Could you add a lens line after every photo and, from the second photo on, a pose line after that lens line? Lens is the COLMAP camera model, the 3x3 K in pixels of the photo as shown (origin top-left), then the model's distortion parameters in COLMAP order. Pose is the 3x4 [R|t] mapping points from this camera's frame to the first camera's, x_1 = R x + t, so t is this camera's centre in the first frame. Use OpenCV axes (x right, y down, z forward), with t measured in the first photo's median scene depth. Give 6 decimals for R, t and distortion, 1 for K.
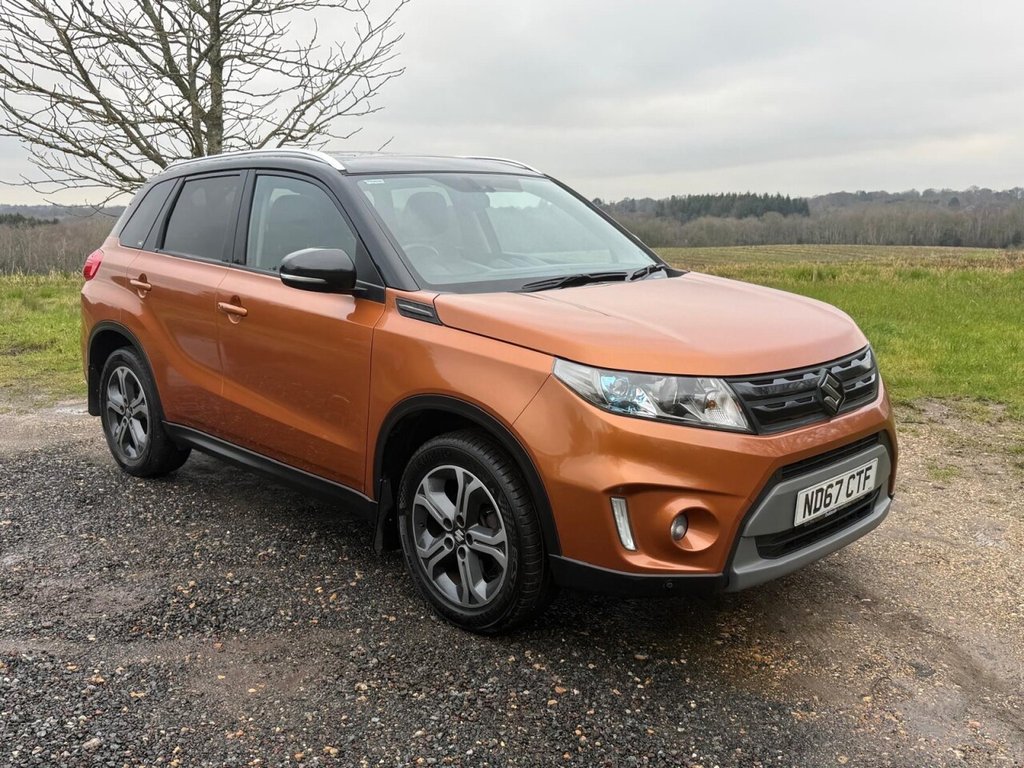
lens RADIAL K [[969.1, 0, 512.1], [0, 969.1, 389.0], [0, 0, 1]] dist [0.169706, -0.345663]
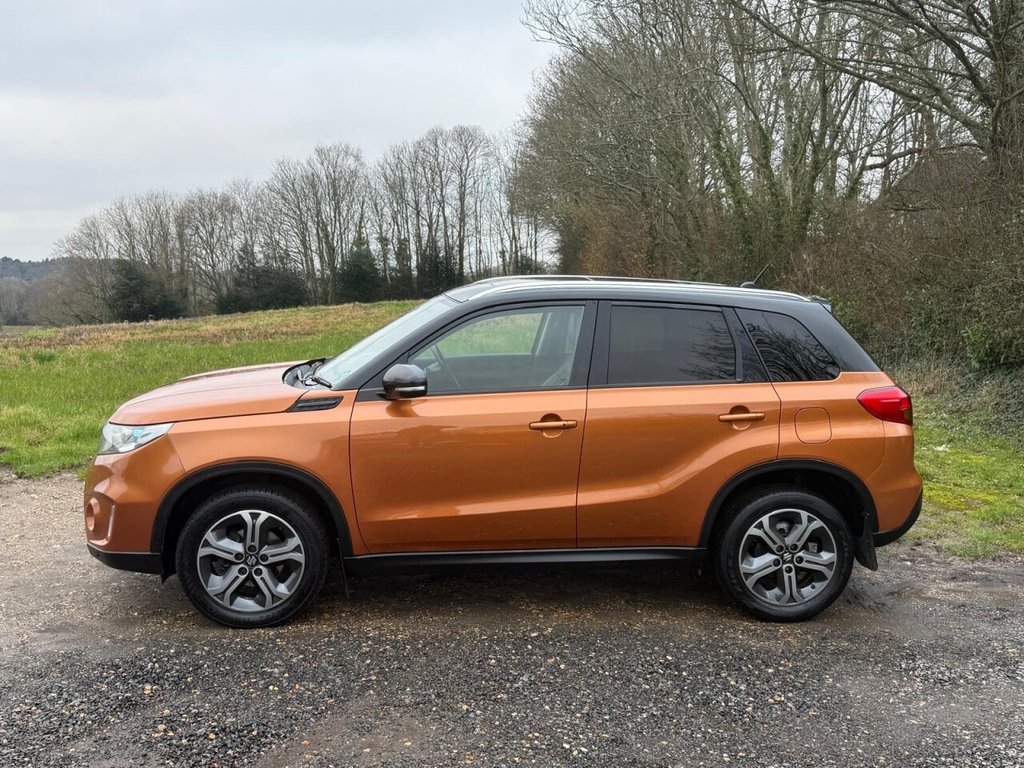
lens RADIAL K [[989.6, 0, 517.4], [0, 989.6, 389.8], [0, 0, 1]] dist [0.175764, -0.367616]
pose [[0.571143, -0.089729, 0.815932, -0.589711], [0.149901, 0.988694, 0.003799, -0.052114], [-0.807048, 0.120140, 0.578136, 0.072332]]
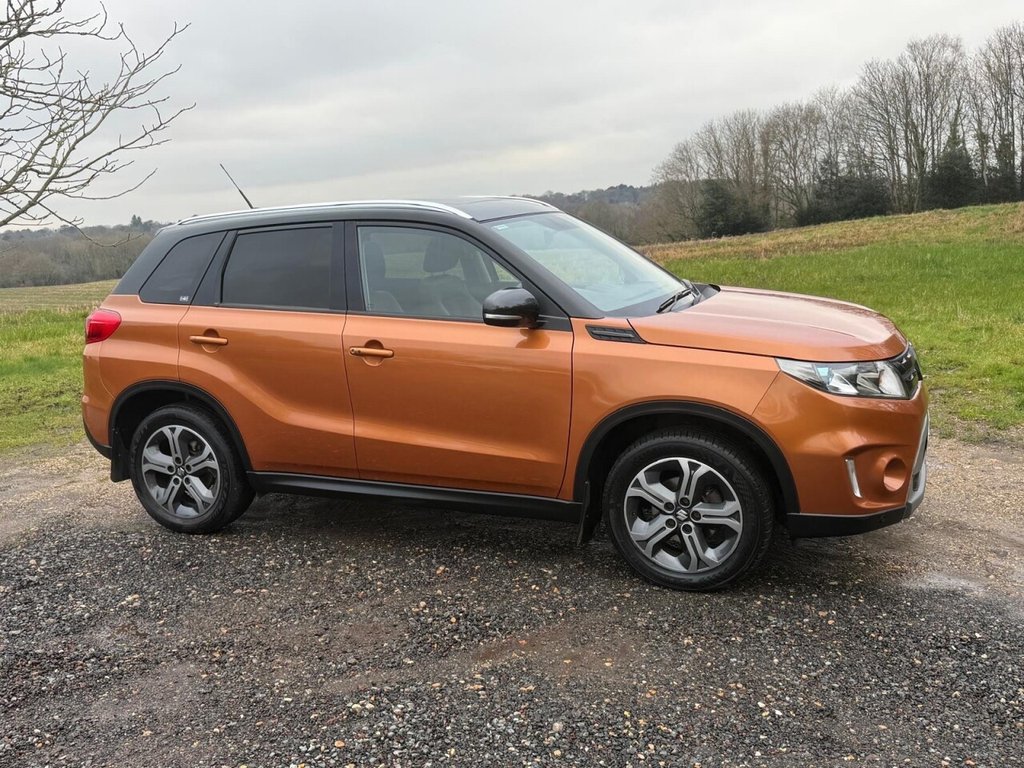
lens RADIAL K [[969.1, 0, 512.1], [0, 969.1, 389.0], [0, 0, 1]] dist [0.169706, -0.345663]
pose [[0.921996, -0.116871, 0.369141, -0.397137], [0.121432, 0.992539, 0.010942, -0.025528], [-0.367666, 0.034737, 0.929309, -0.031848]]
